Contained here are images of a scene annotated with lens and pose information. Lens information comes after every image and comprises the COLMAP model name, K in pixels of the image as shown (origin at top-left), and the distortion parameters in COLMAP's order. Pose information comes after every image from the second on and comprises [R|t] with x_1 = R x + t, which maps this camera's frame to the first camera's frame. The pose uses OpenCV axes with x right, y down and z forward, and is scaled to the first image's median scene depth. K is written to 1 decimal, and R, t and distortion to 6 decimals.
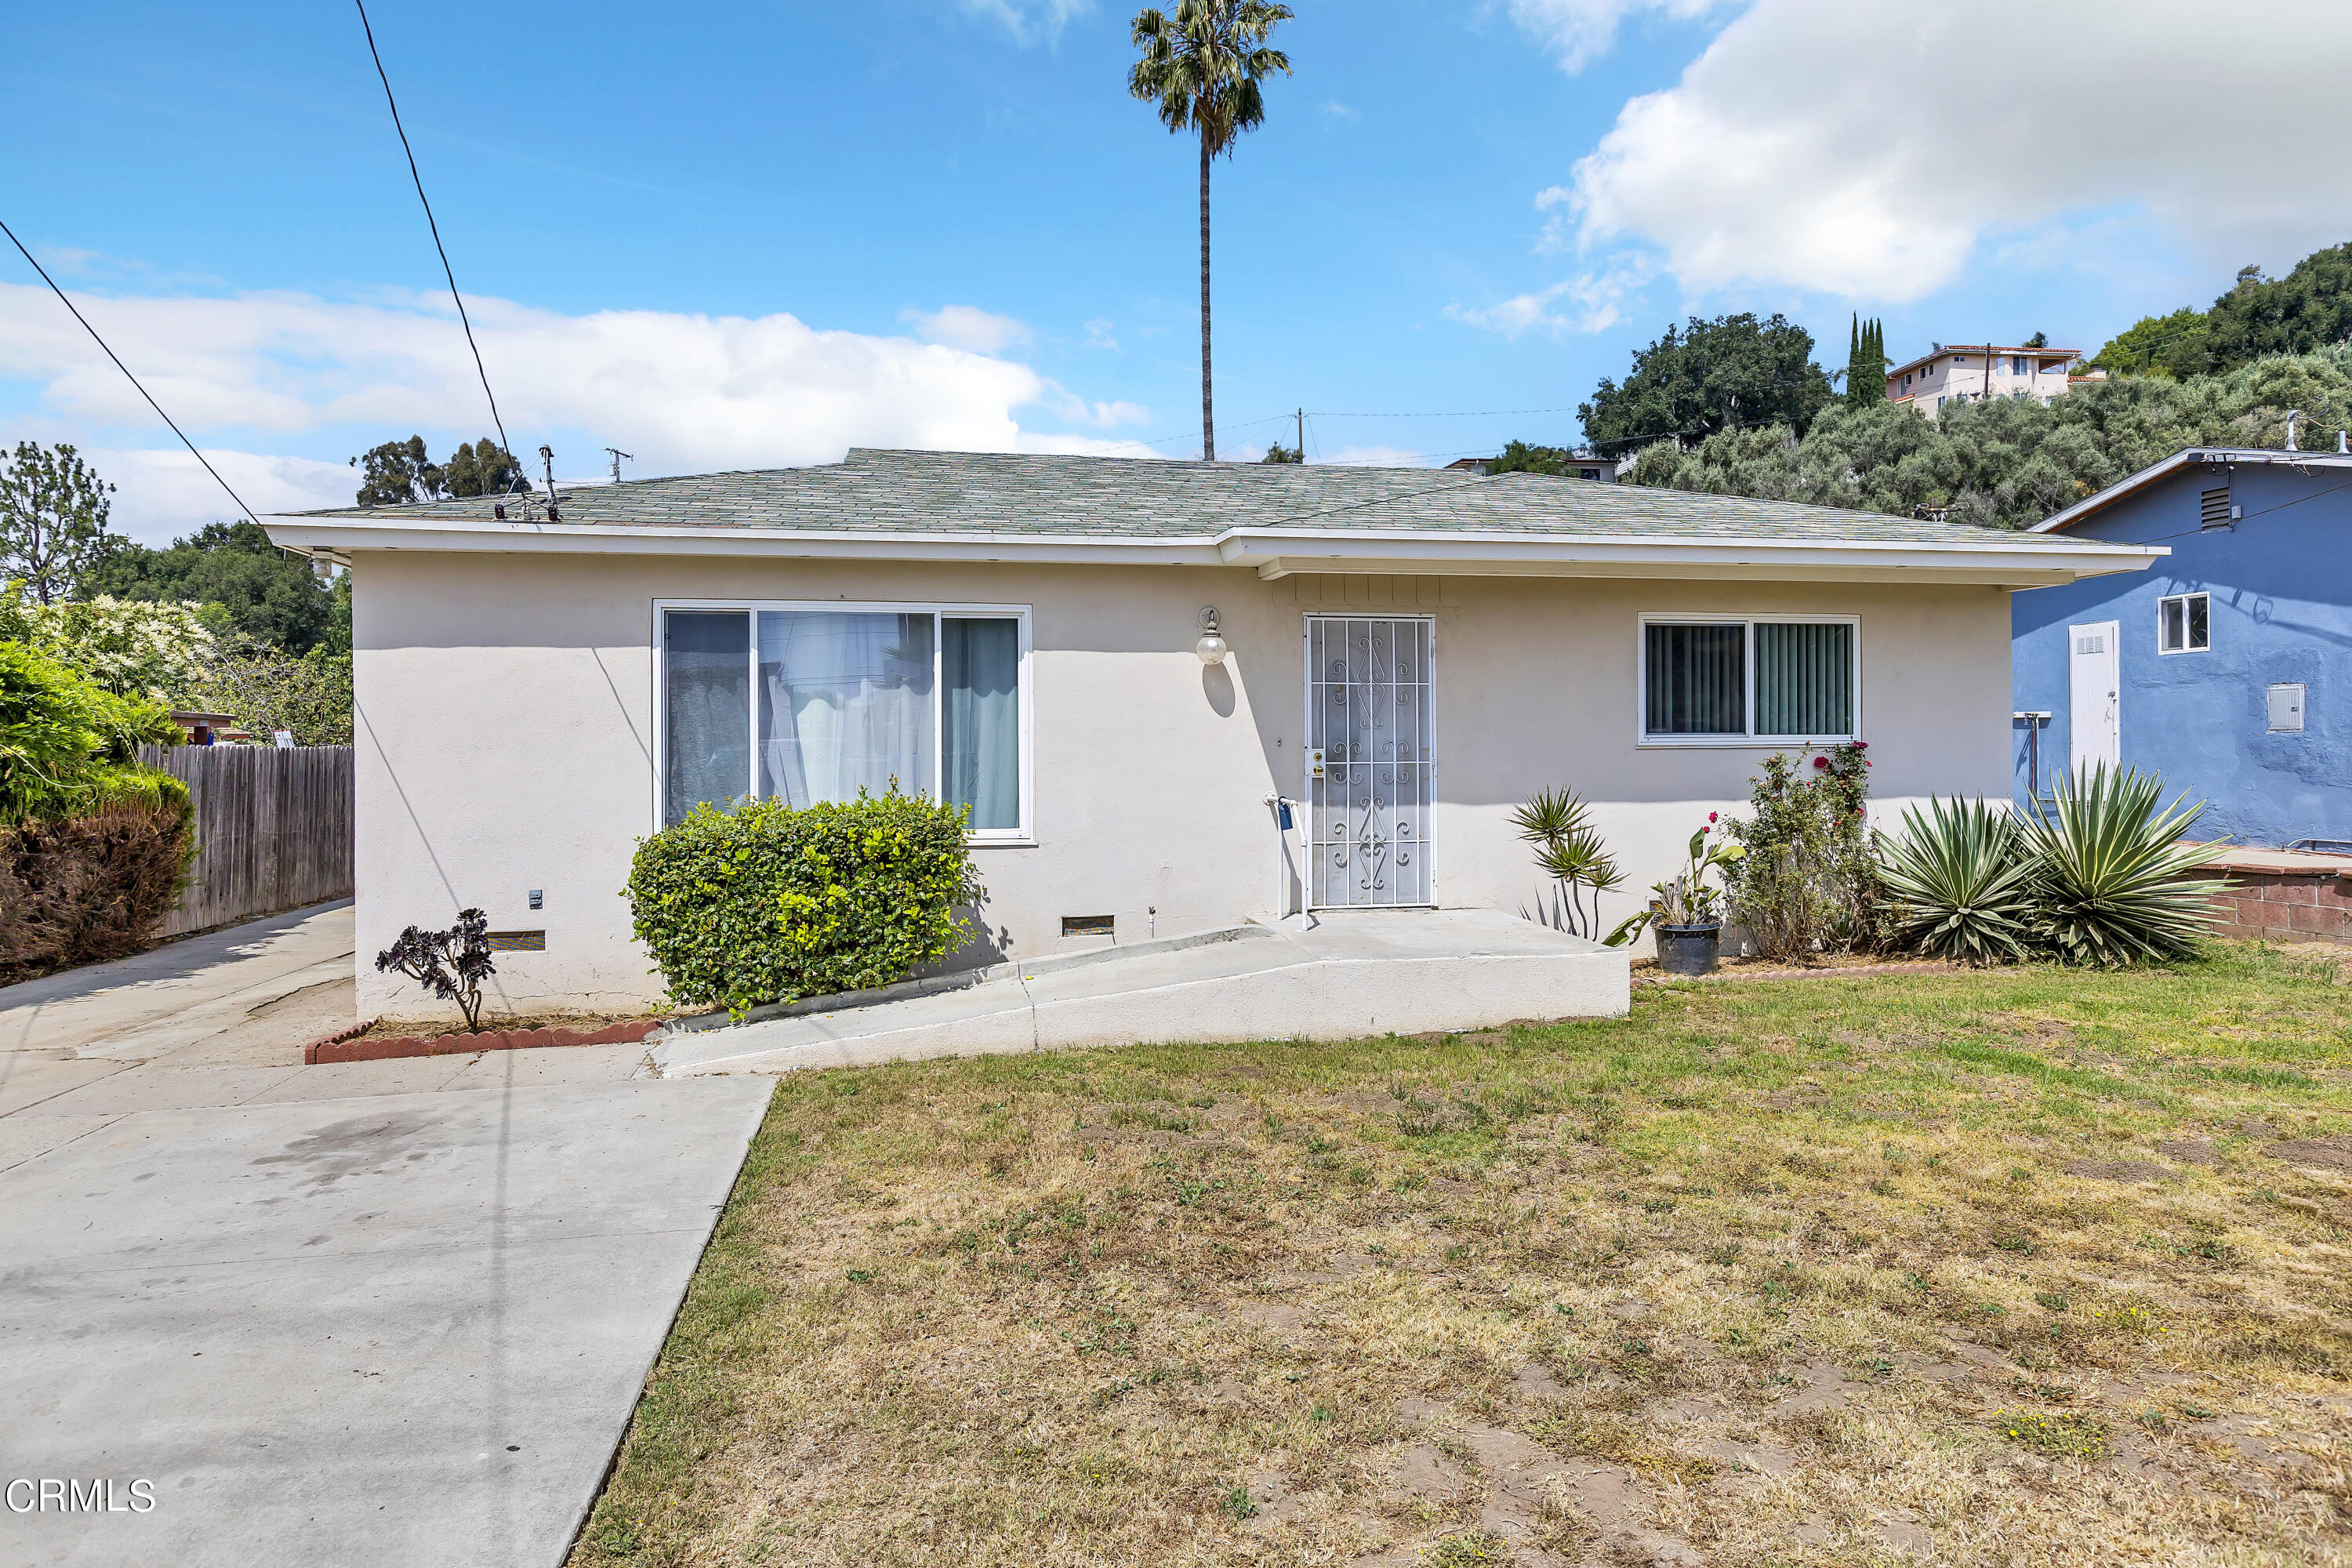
lens RADIAL K [[1427.9, 0, 1175.4], [0, 1427.9, 743.5], [0, 0, 1]] dist [-0.004575, 0.002539]
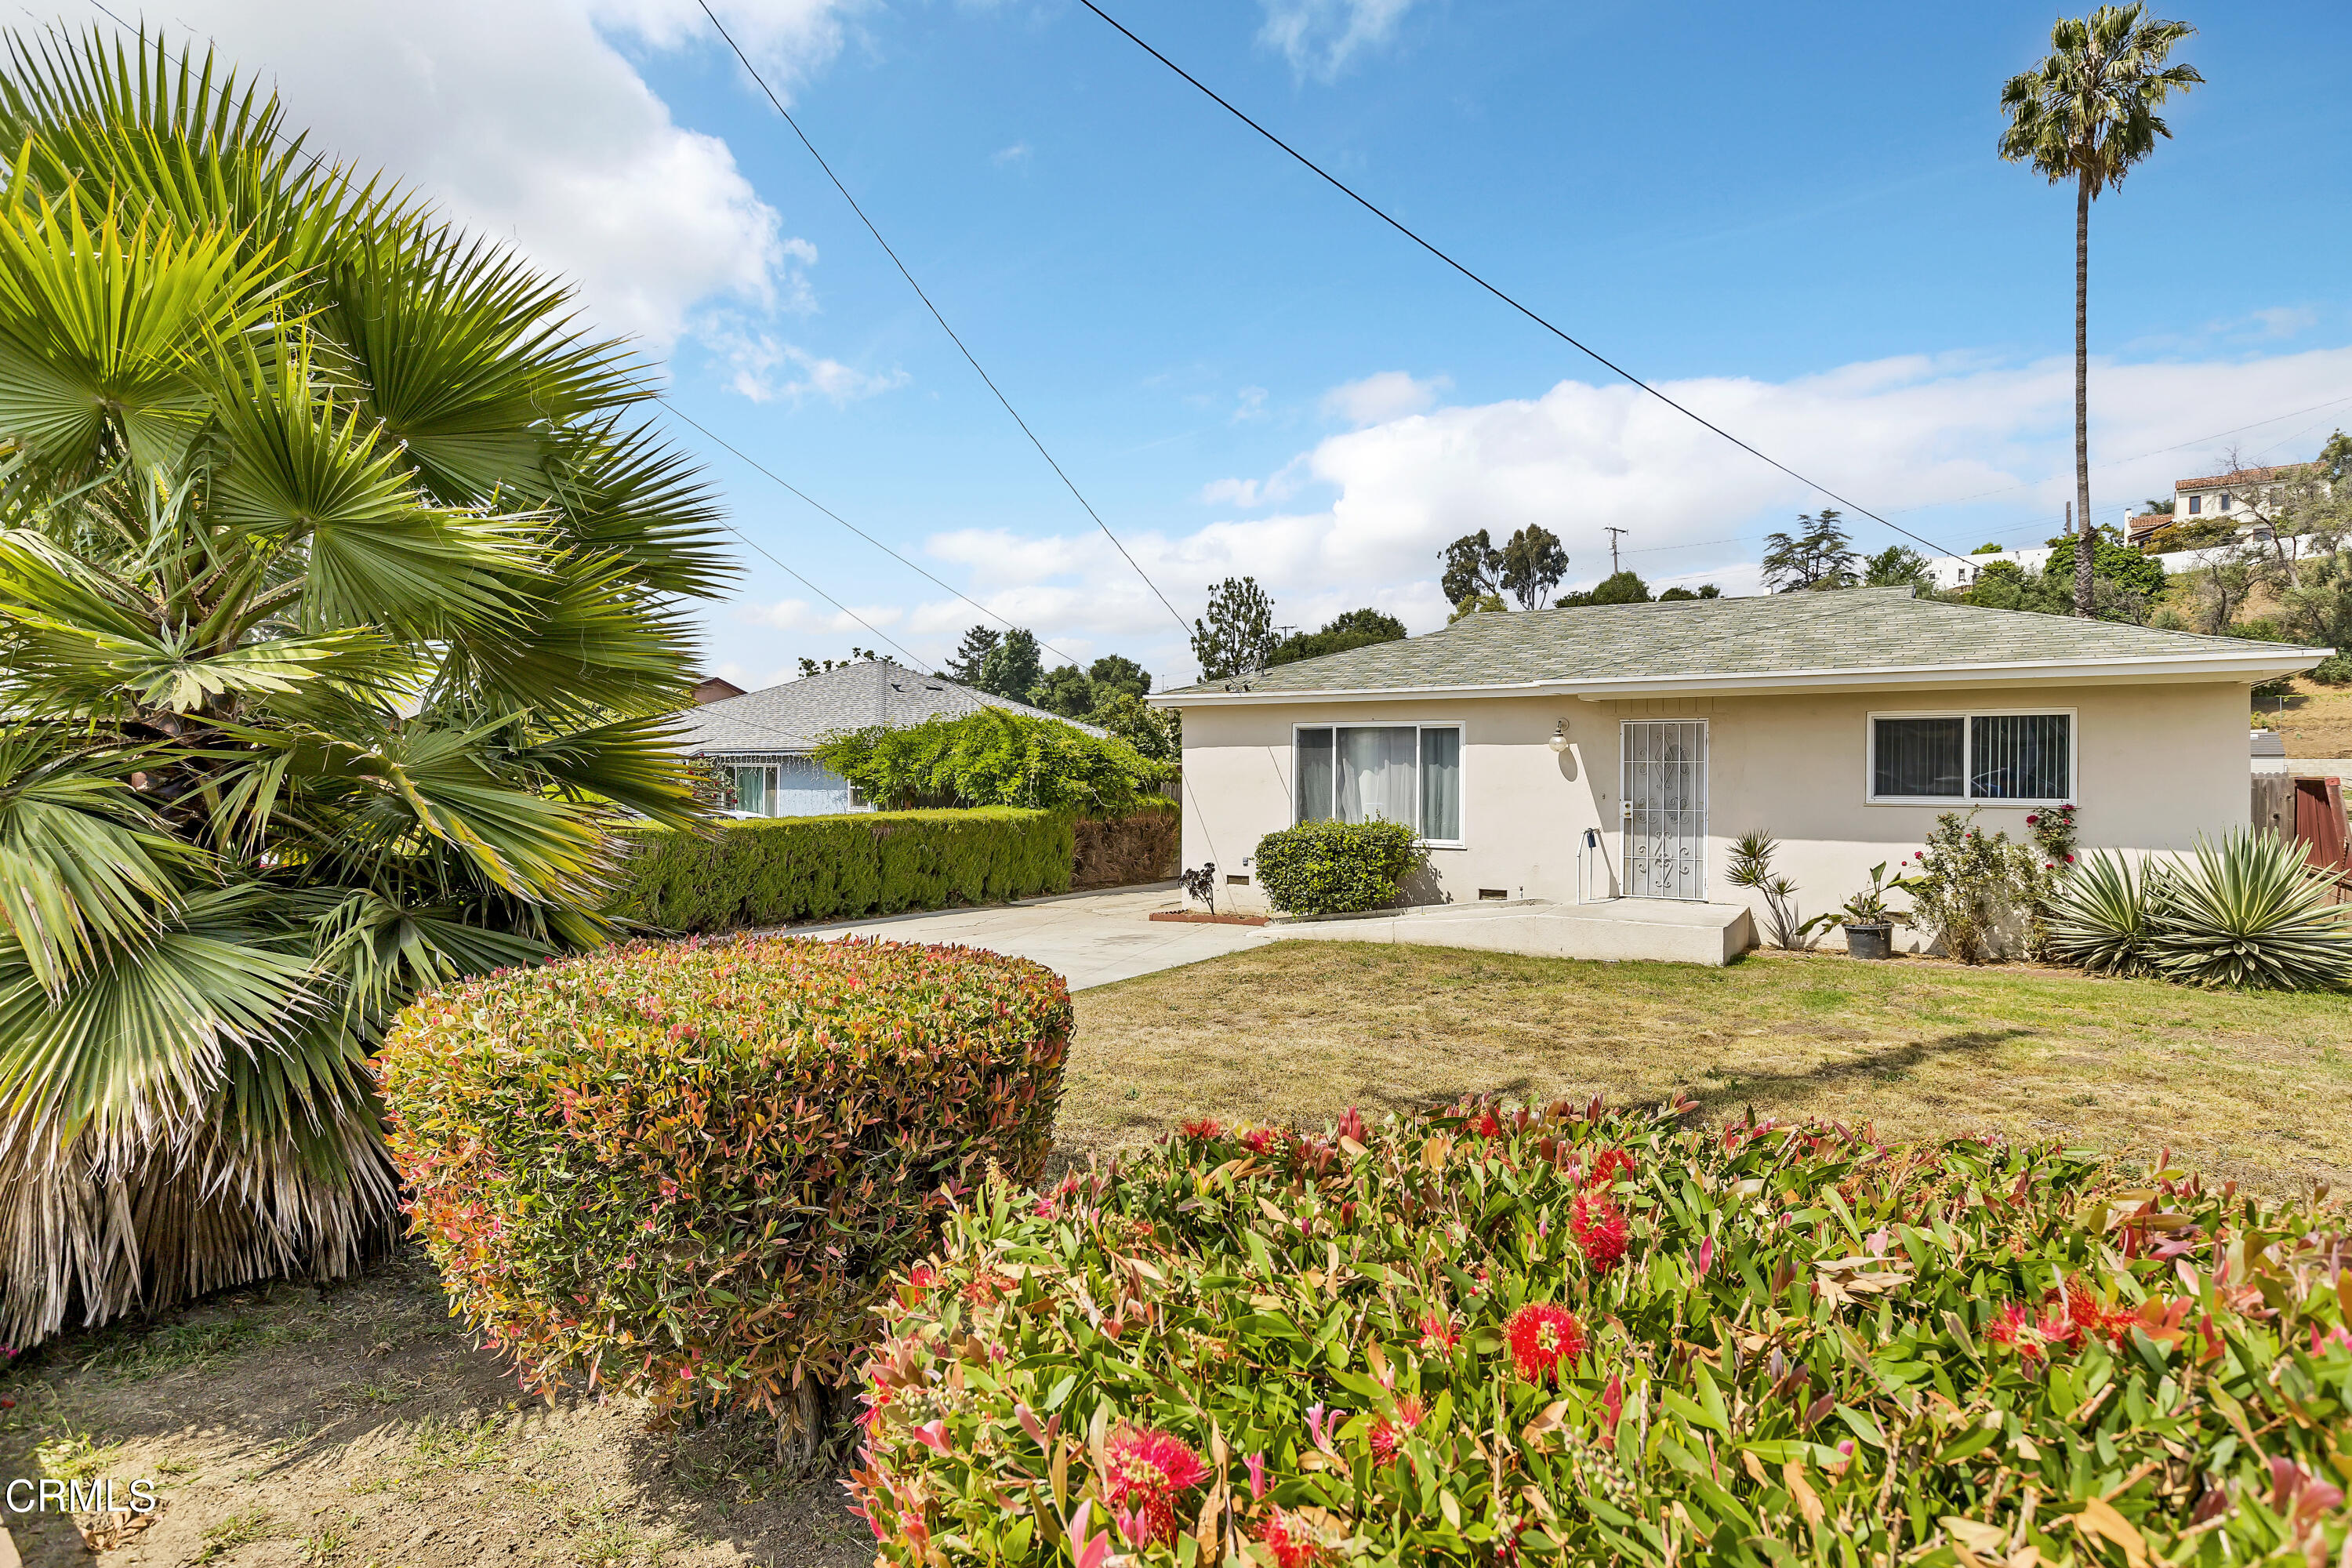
lens RADIAL K [[1271.1, 0, 1176.0], [0, 1271.1, 784.0], [0, 0, 1]] dist [0.016509, 0.000112]
pose [[0.729627, 0.015114, -0.683678, 0.181076], [-0.004517, 0.999840, 0.017283, -0.009759], [0.683830, -0.009522, 0.729579, -0.111549]]
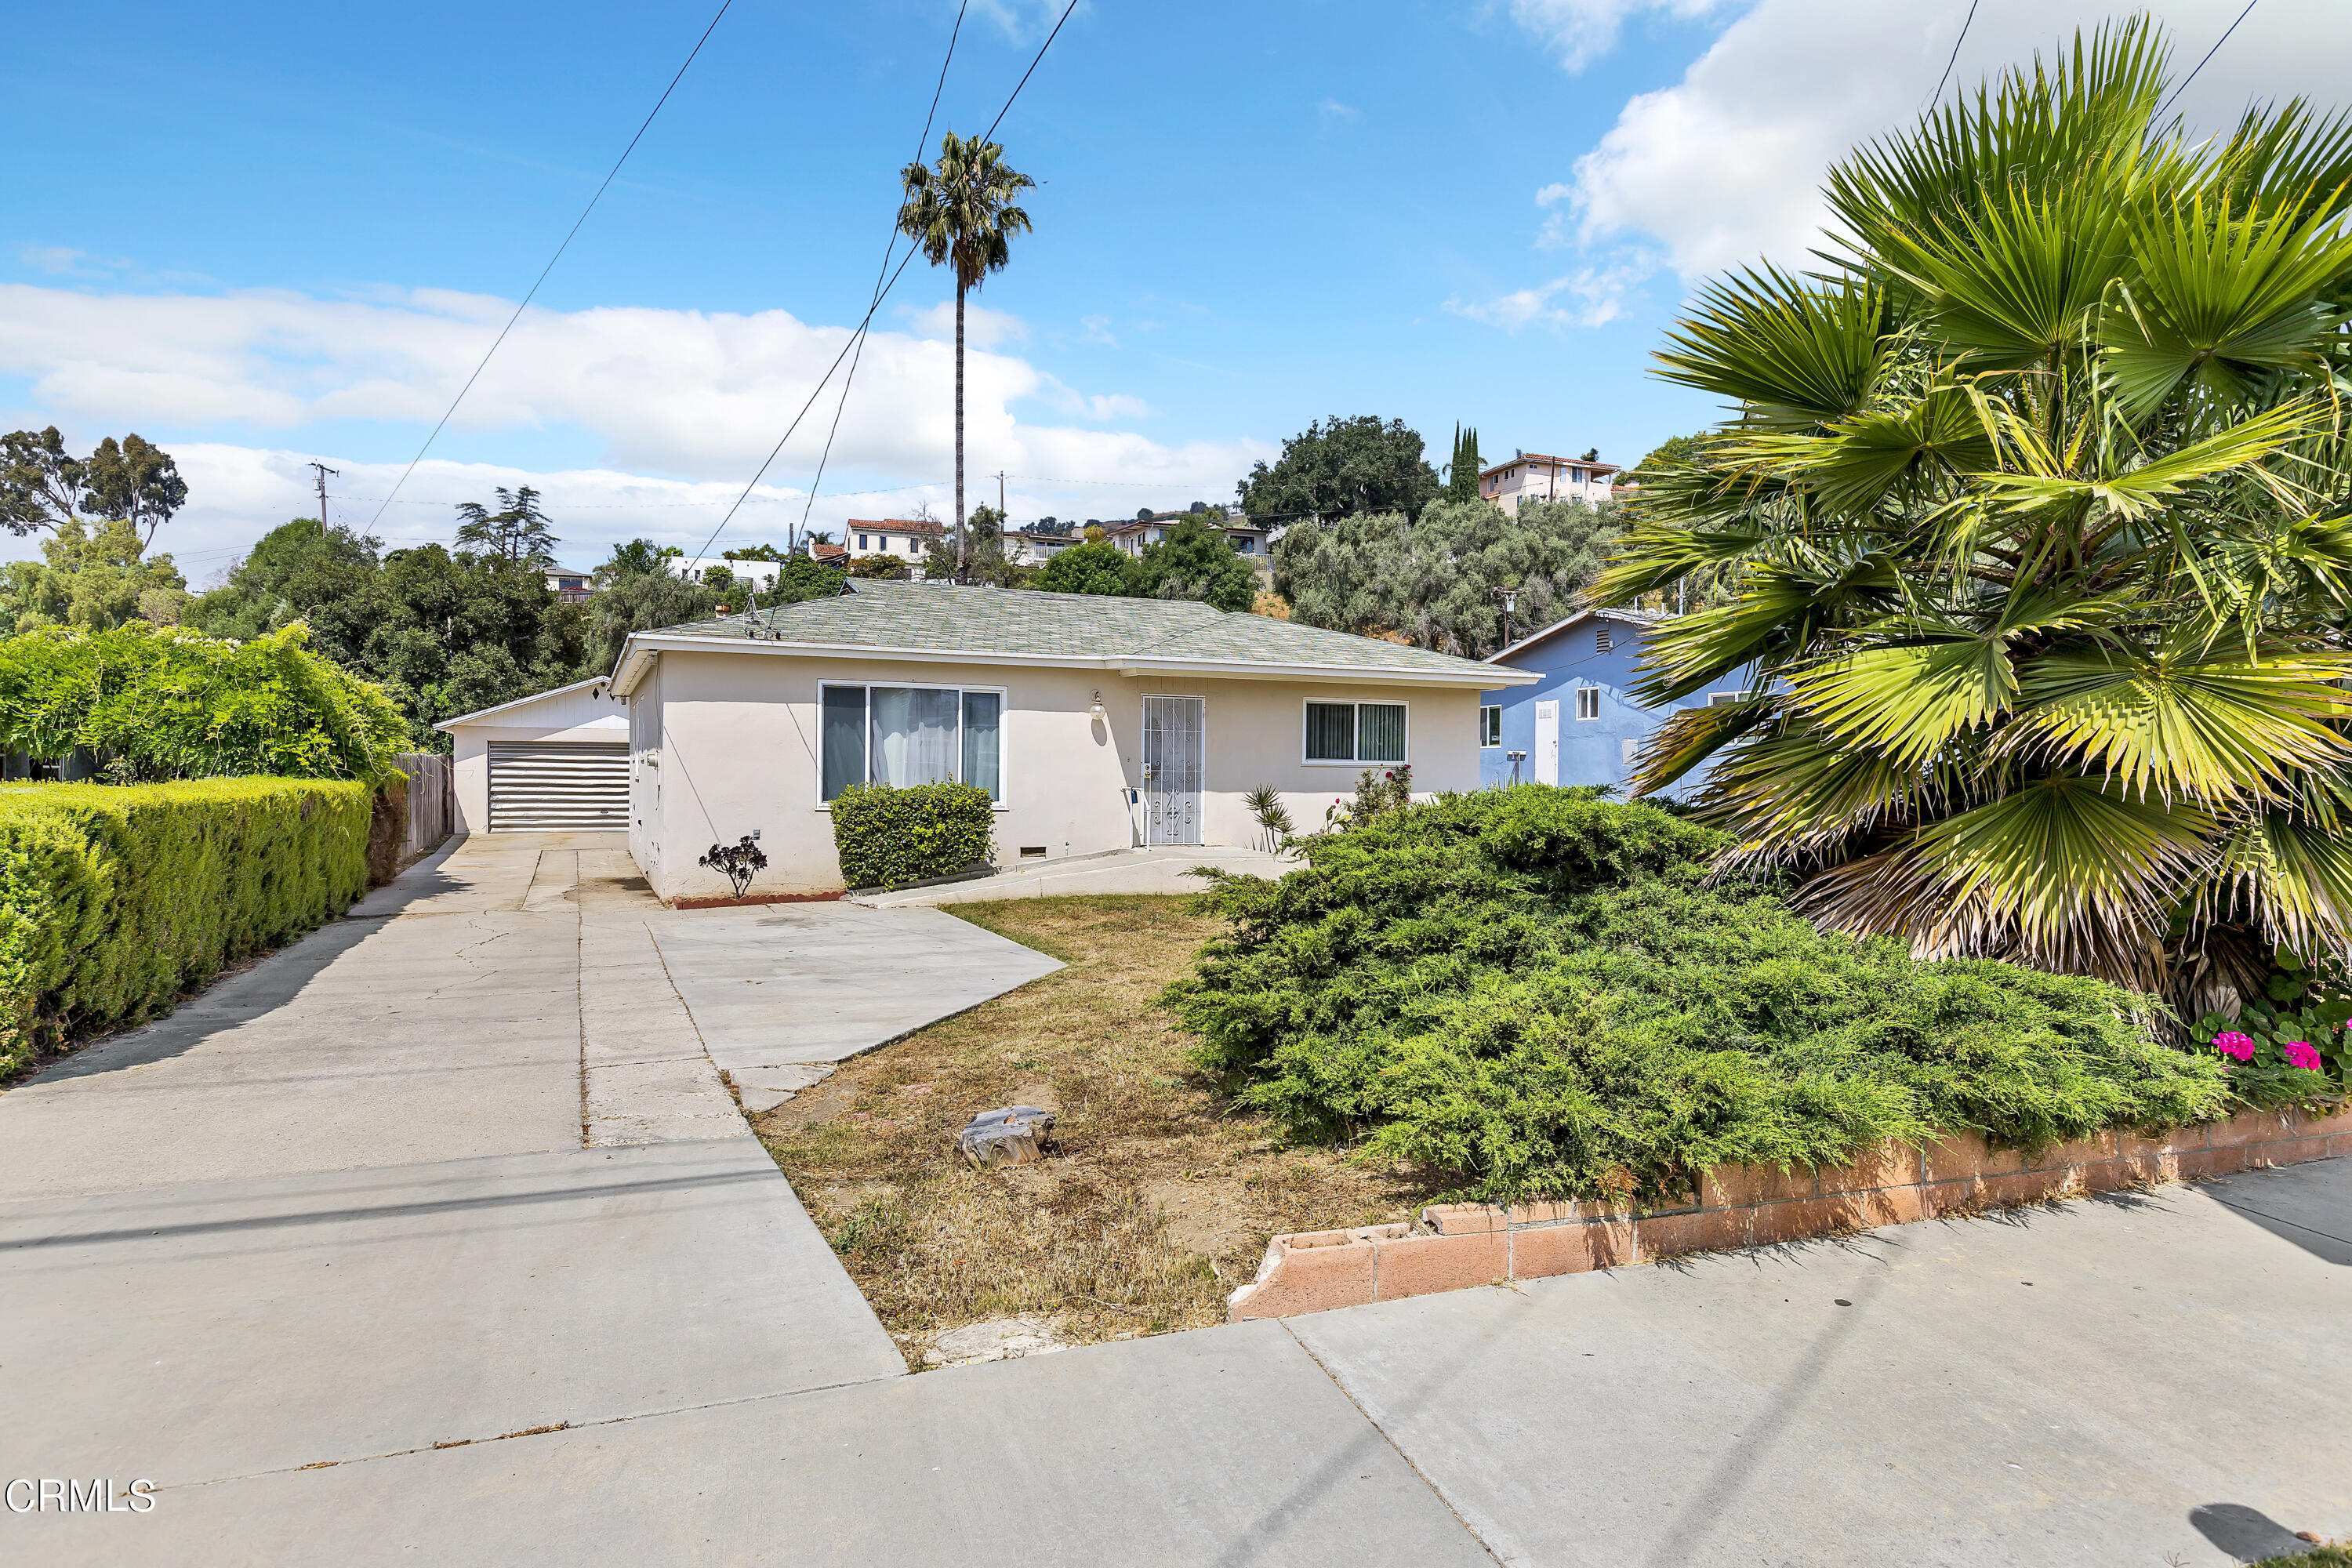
lens RADIAL K [[1377.8, 0, 1176.0], [0, 1377.8, 784.0], [0, 0, 1]] dist [0.003548, -0.000212]
pose [[0.971157, 0.012959, 0.238088, -0.076940], [-0.015491, 0.999842, 0.008768, 0.003674], [-0.237936, -0.012203, 0.971204, -0.208642]]
